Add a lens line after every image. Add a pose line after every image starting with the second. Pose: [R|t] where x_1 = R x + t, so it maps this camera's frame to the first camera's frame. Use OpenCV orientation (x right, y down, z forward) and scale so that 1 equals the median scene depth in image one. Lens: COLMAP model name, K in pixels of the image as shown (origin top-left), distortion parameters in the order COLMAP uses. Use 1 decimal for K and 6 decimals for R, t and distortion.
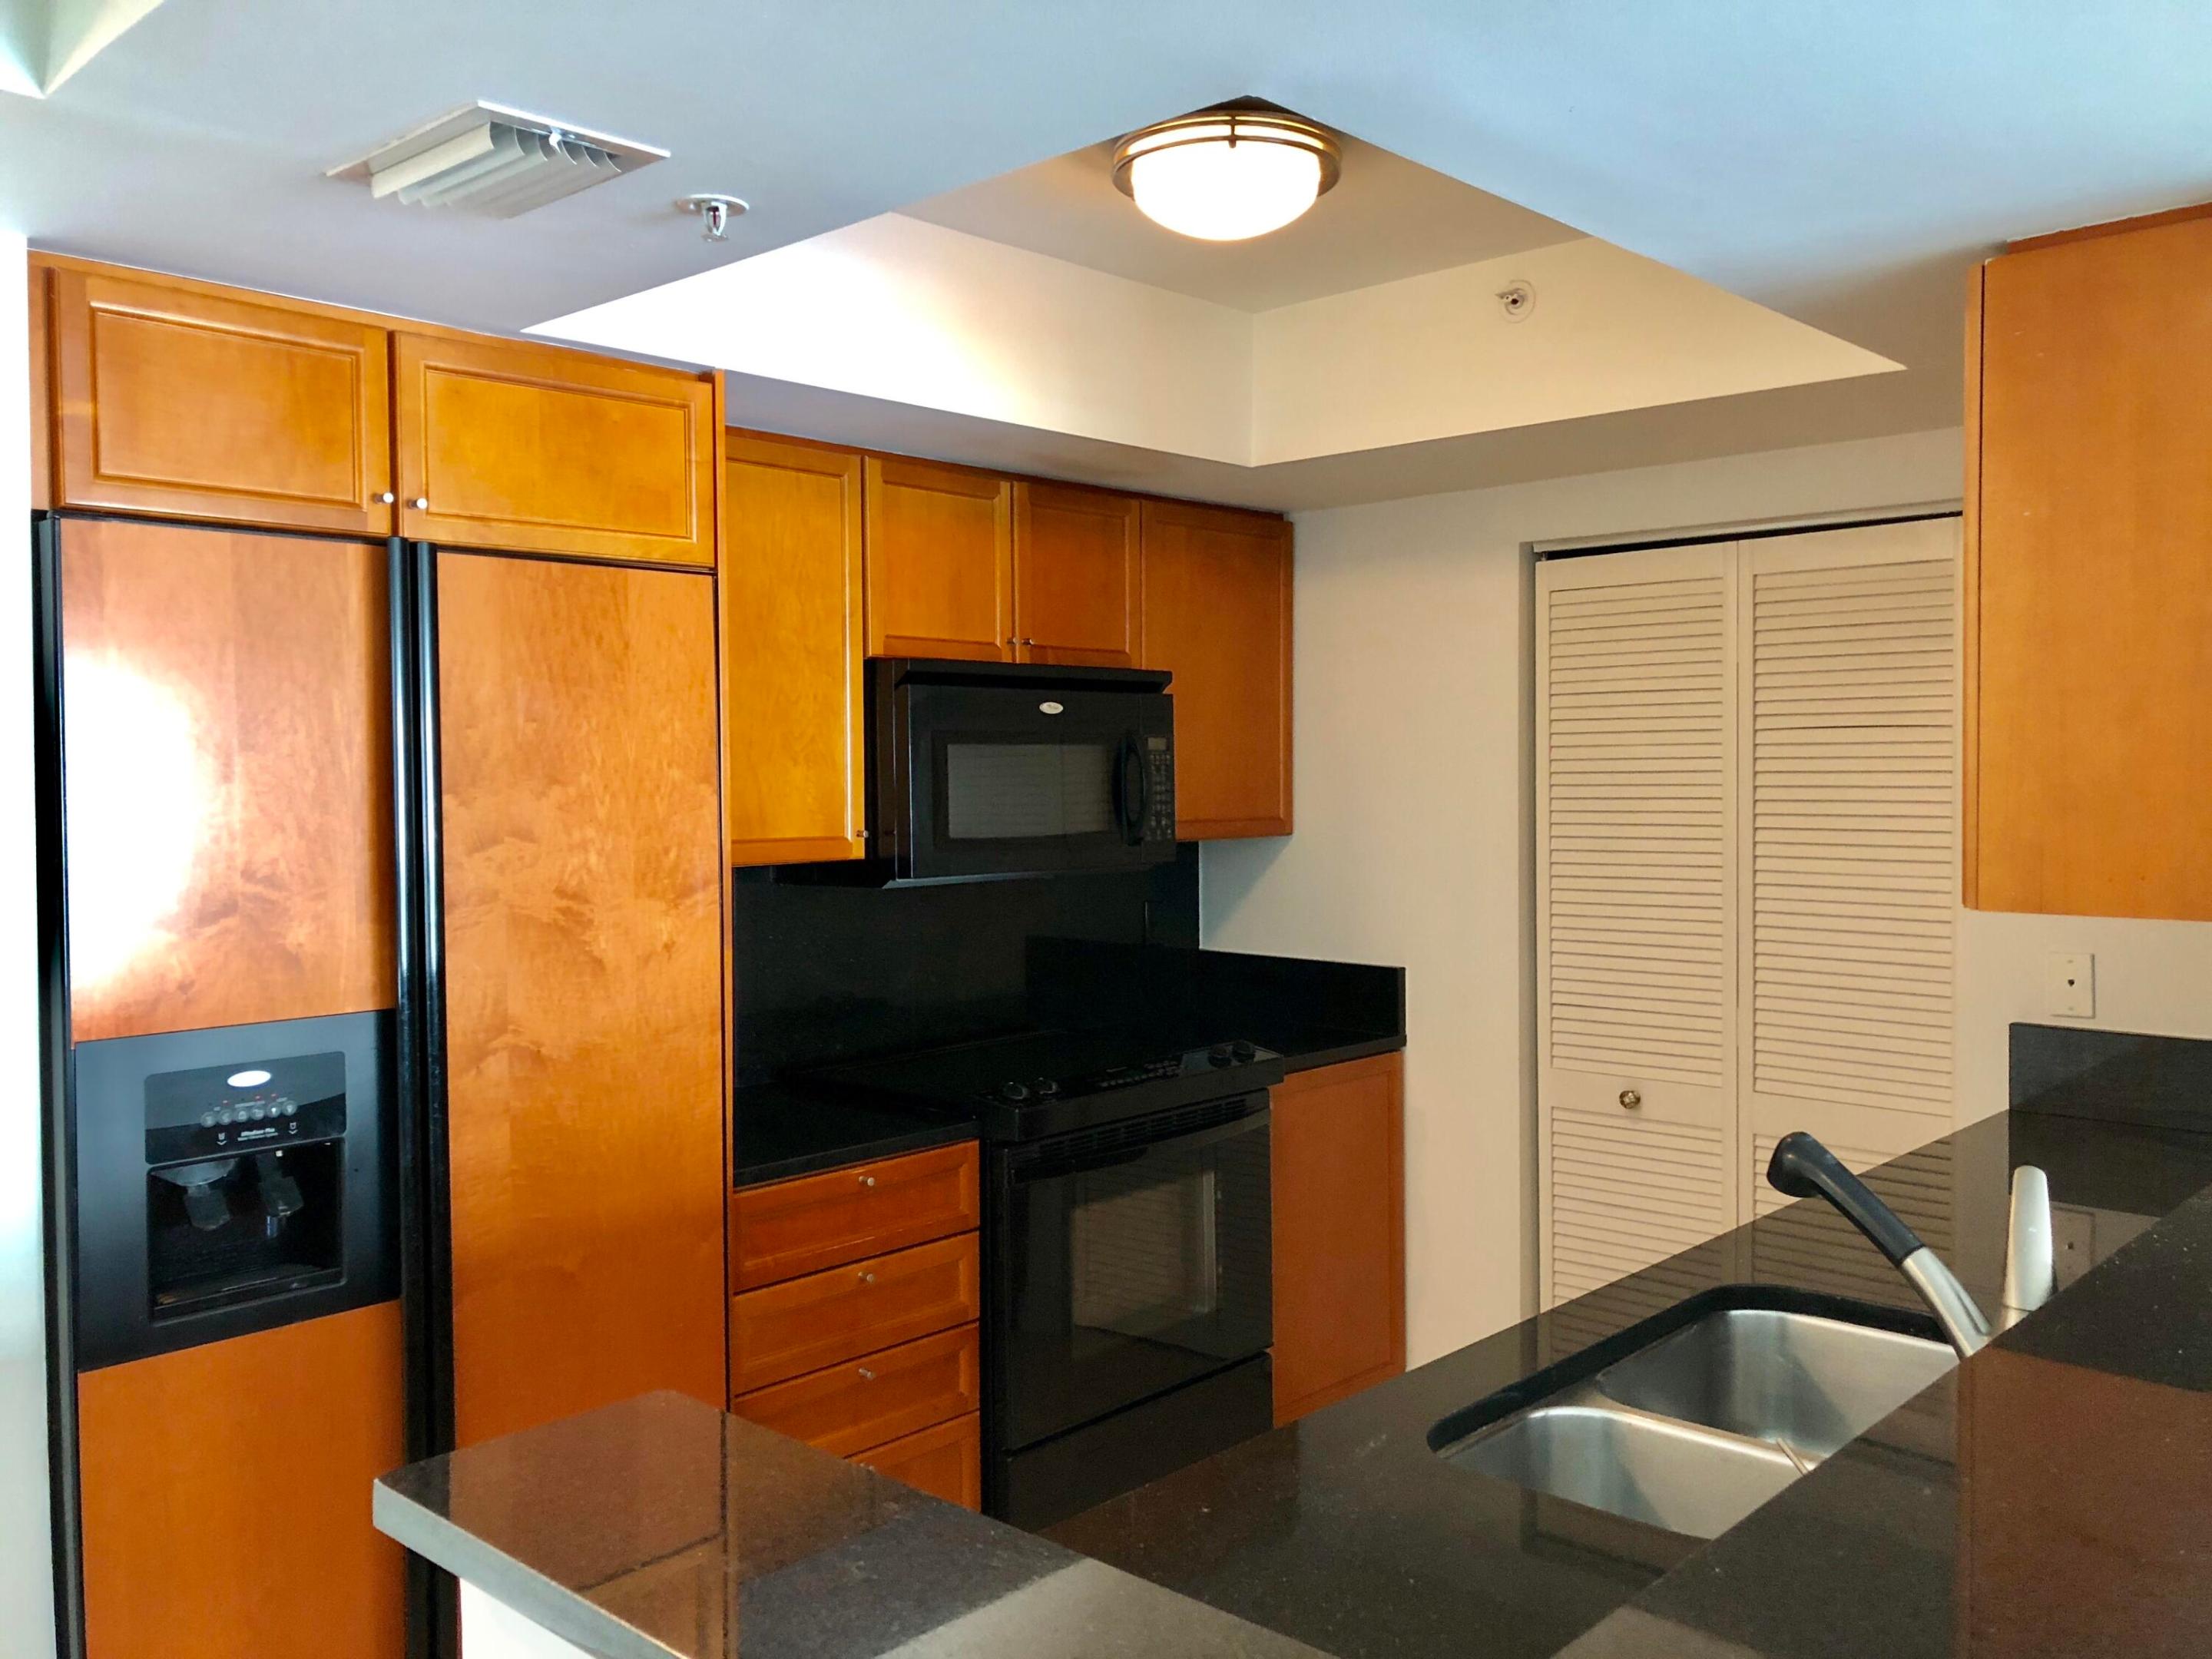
lens RADIAL K [[1828.5, 0, 1107.6], [0, 1828.5, 801.4], [0, 0, 1]] dist [0.043791, -0.045732]
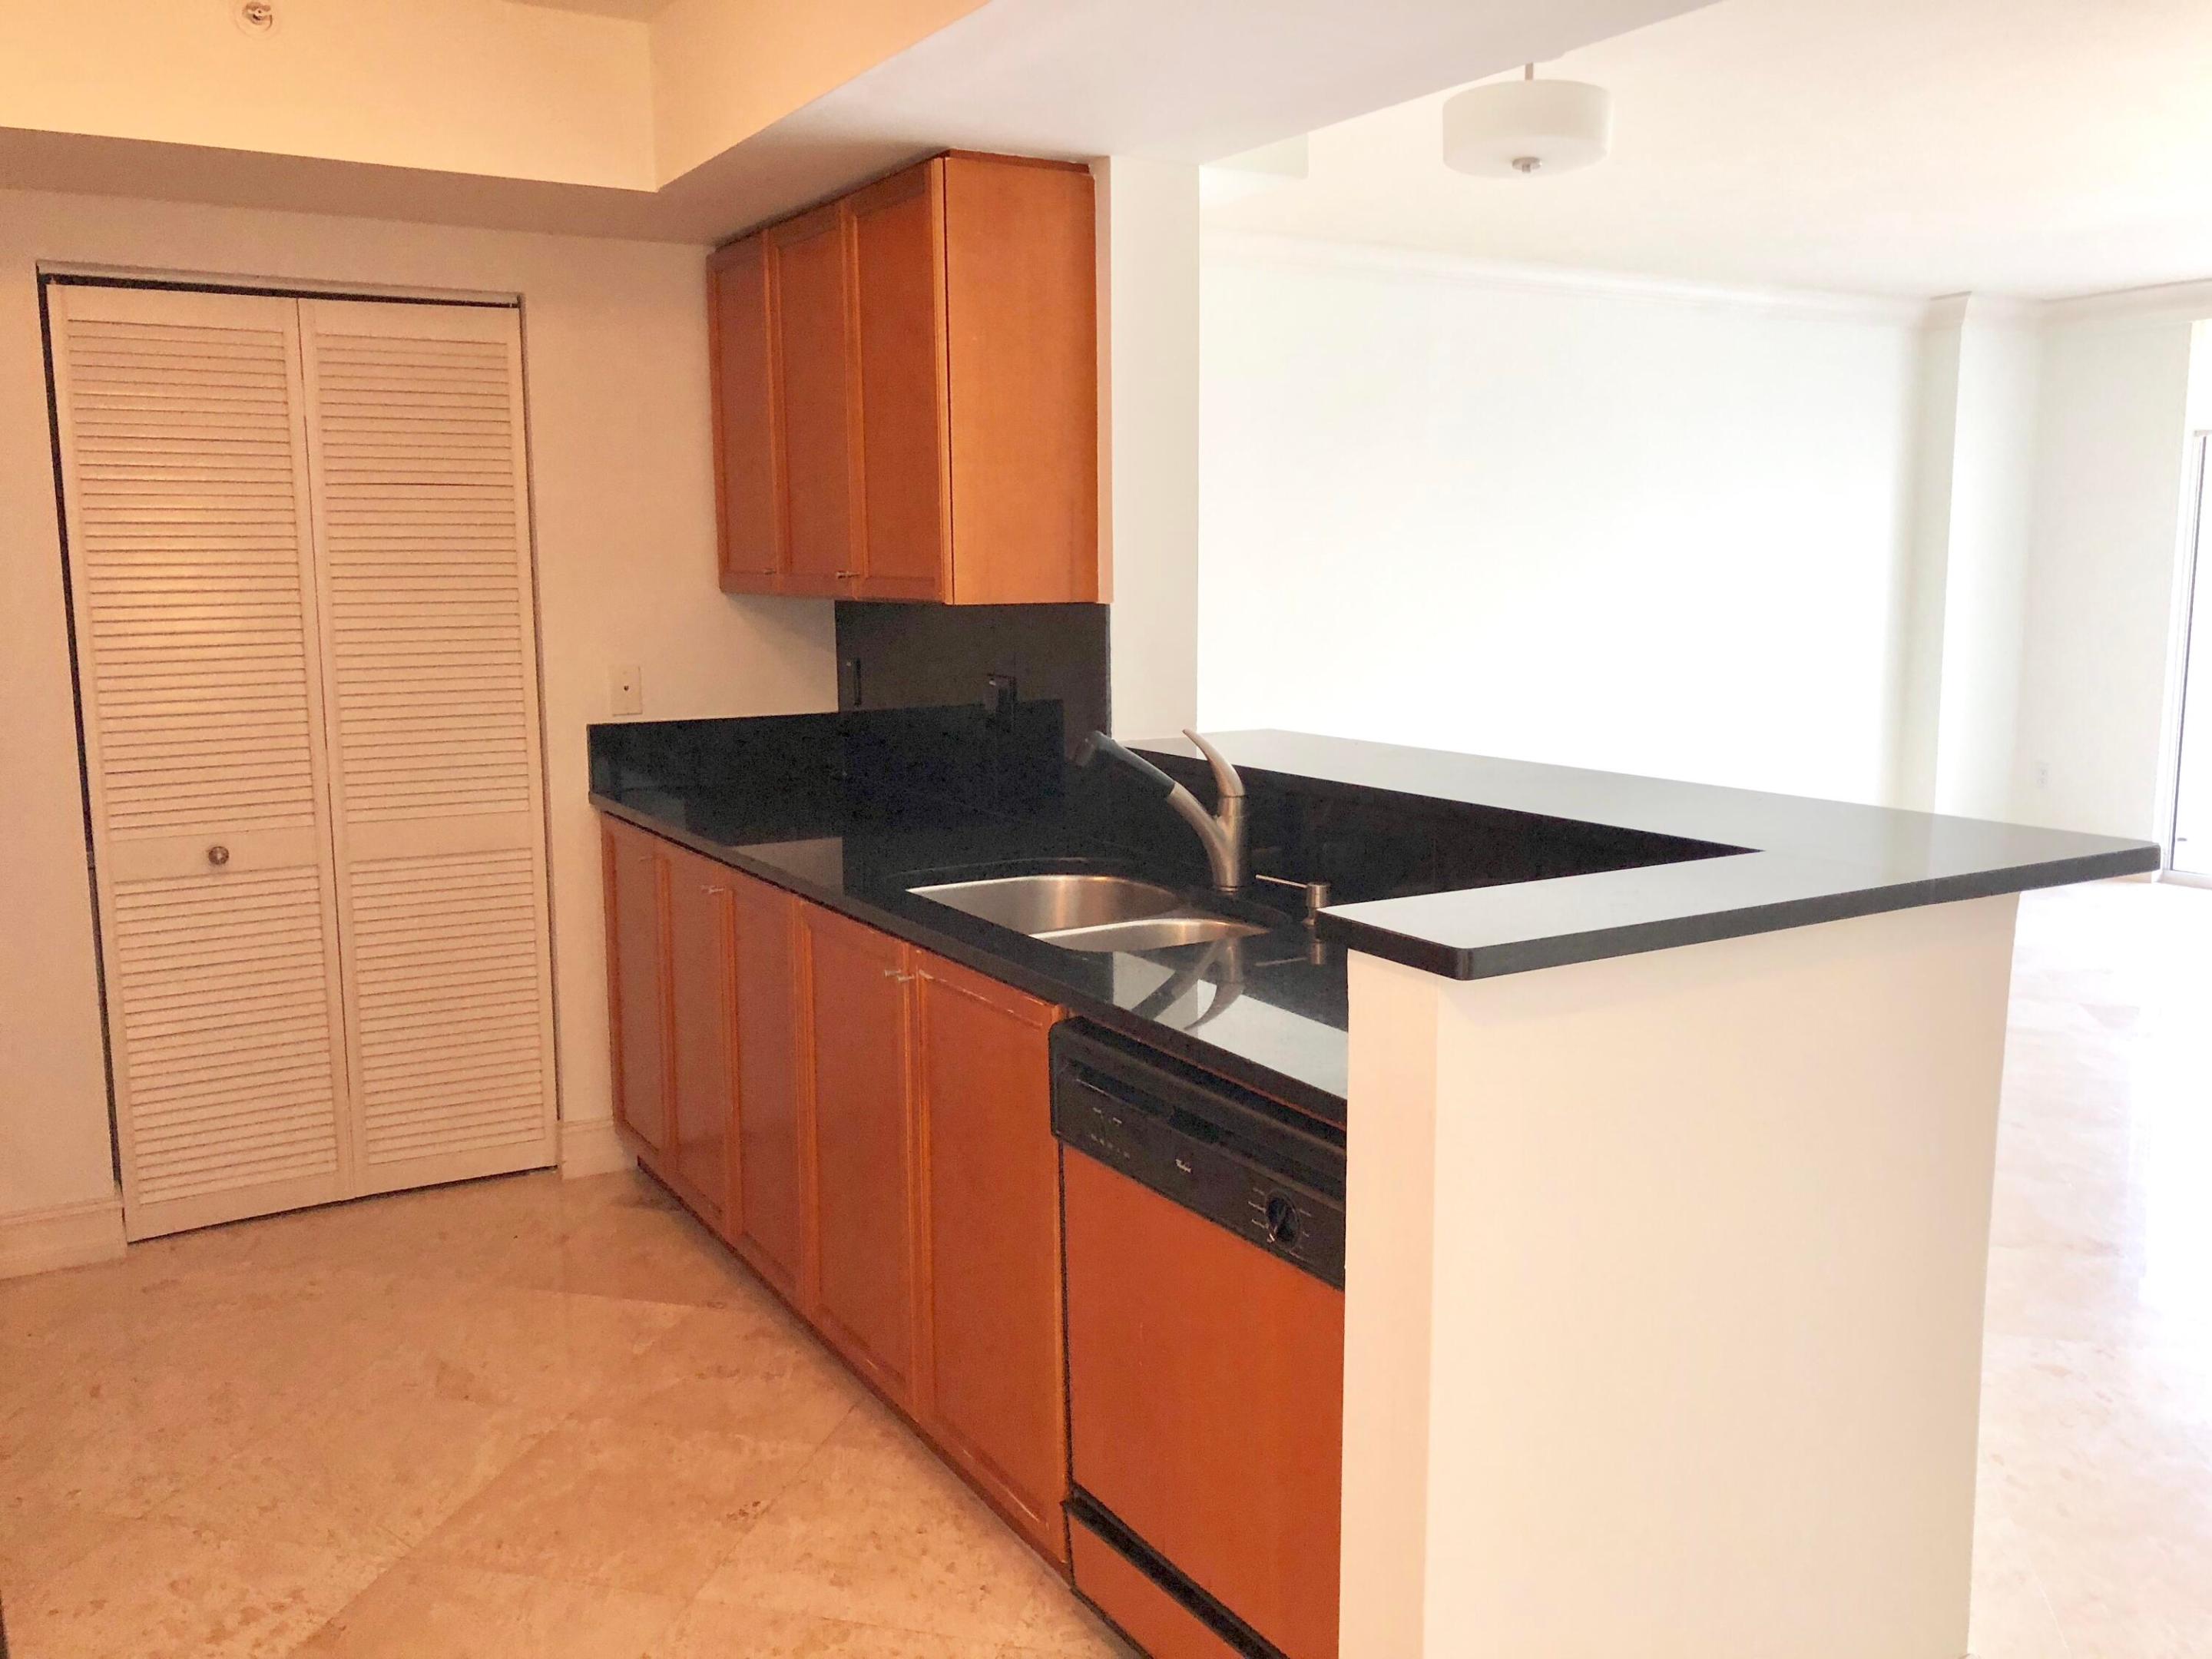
lens RADIAL K [[1828.5, 0, 1107.6], [0, 1828.5, 801.4], [0, 0, 1]] dist [0.043791, -0.045732]
pose [[0.280419, -0.126258, 0.951538, -0.526074], [0.022099, 0.991898, 0.125101, 0.018326], [-0.959623, -0.014053, 0.280938, 0.256437]]
